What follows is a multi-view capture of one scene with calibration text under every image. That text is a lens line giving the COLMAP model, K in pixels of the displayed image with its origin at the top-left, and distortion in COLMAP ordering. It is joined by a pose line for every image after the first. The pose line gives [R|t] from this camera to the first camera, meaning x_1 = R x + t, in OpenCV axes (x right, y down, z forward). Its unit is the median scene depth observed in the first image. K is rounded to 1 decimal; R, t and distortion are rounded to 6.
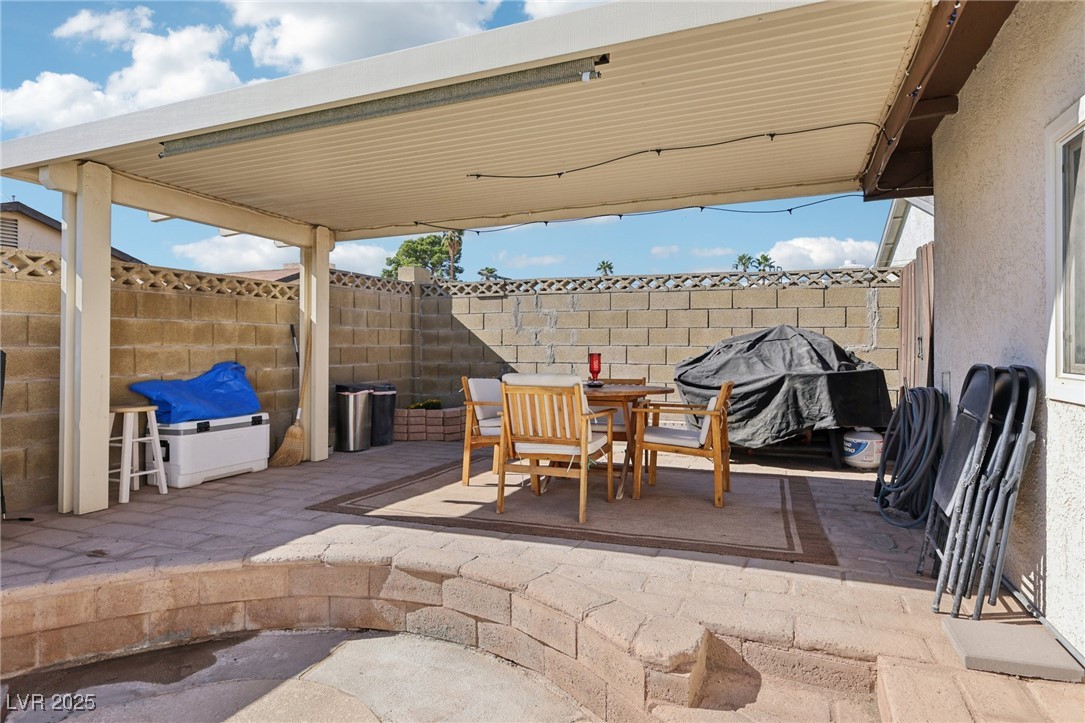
lens RADIAL K [[609.8, 0, 548.4], [0, 609.8, 347.1], [0, 0, 1]] dist [0.001368, 0.000325]
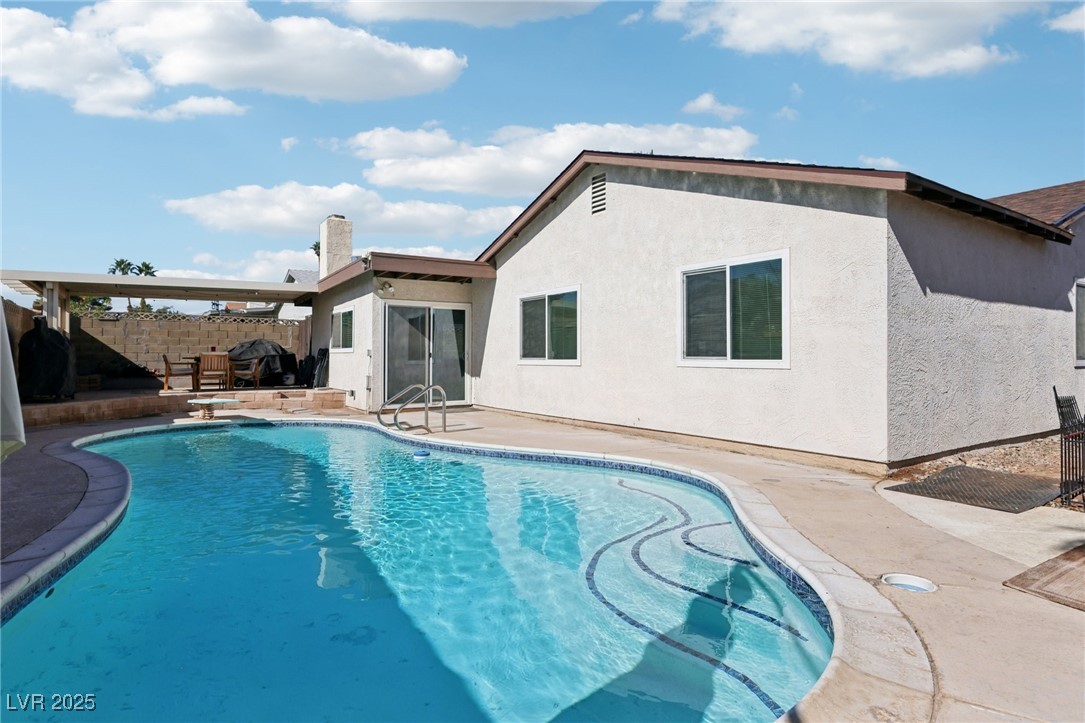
lens RADIAL K [[572.1, 0, 538.9], [0, 572.1, 350.5], [0, 0, 1]] dist [-0.001176, 0.000043]
pose [[0.569323, 0.008783, 0.822067, -1.166836], [-0.002338, 0.999956, -0.009064, 0.044035], [-0.822111, 0.003238, 0.569319, -1.719277]]
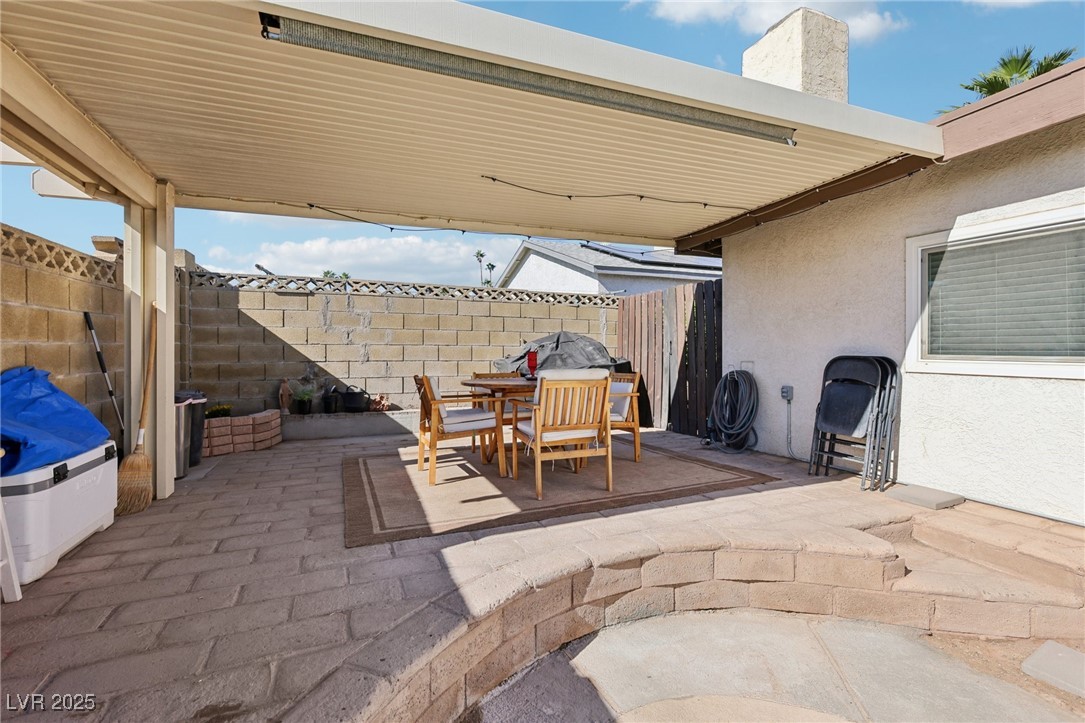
lens RADIAL K [[474.8, 0, 543.8], [0, 474.8, 351.3], [0, 0, 1]] dist [0.000759, -0.000268]
pose [[0.725150, -0.002665, 0.688586, -0.455238], [-0.003548, 0.999965, 0.007607, 0.002266], [-0.688582, -0.007959, 0.725115, 0.269915]]
